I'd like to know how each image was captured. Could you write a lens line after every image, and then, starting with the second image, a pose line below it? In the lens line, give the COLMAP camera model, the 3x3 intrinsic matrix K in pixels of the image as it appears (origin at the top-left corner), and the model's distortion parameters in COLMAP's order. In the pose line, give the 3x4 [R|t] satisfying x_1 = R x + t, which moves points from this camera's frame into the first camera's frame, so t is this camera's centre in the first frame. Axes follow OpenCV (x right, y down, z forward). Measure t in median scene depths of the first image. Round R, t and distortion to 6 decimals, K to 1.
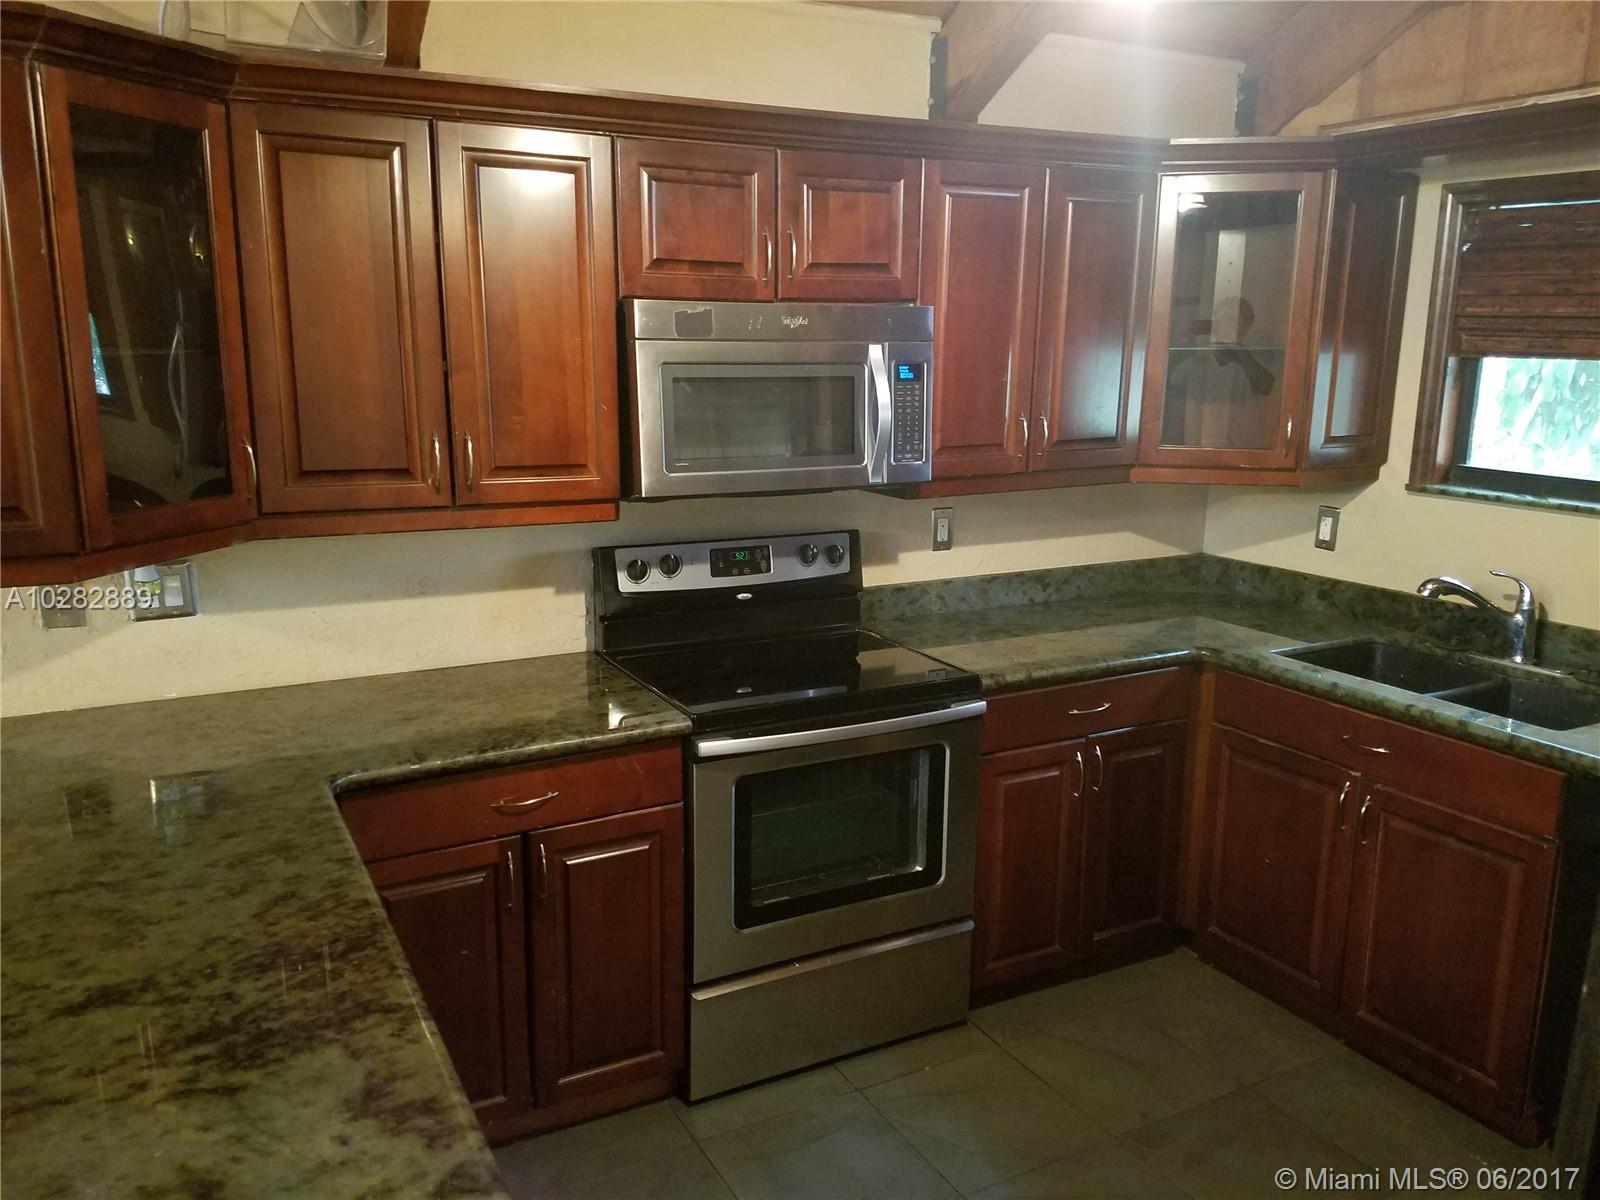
lens RADIAL K [[1245.1, 0, 800.0], [0, 1245.1, 600.0], [0, 0, 1]] dist [0.252668, -0.428655]
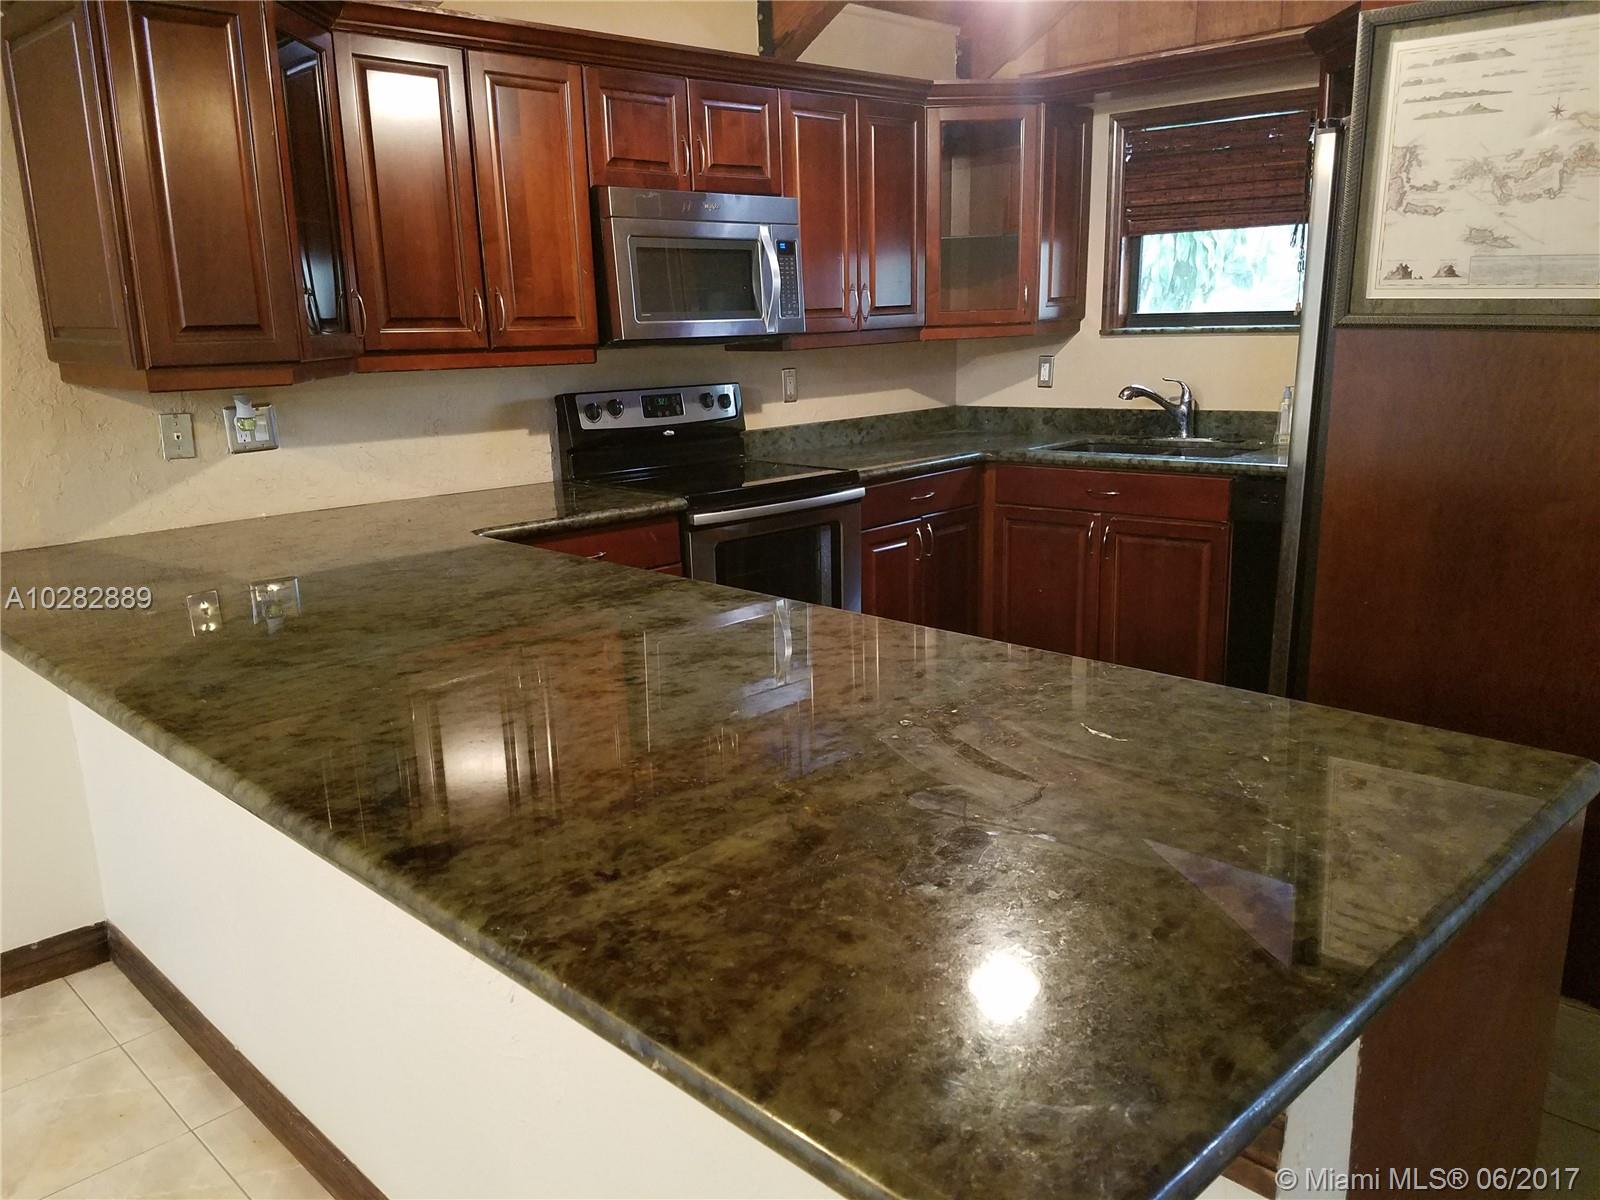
lens RADIAL K [[1248.4, 0, 796.0], [0, 1248.4, 623.9], [0, 0, 1]] dist [0.242987, -0.443919]
pose [[0.955925, -0.105203, 0.274116, -0.300525], [0.097509, 0.994365, 0.041585, 0.154765], [-0.276947, -0.013023, 0.960797, -0.300994]]
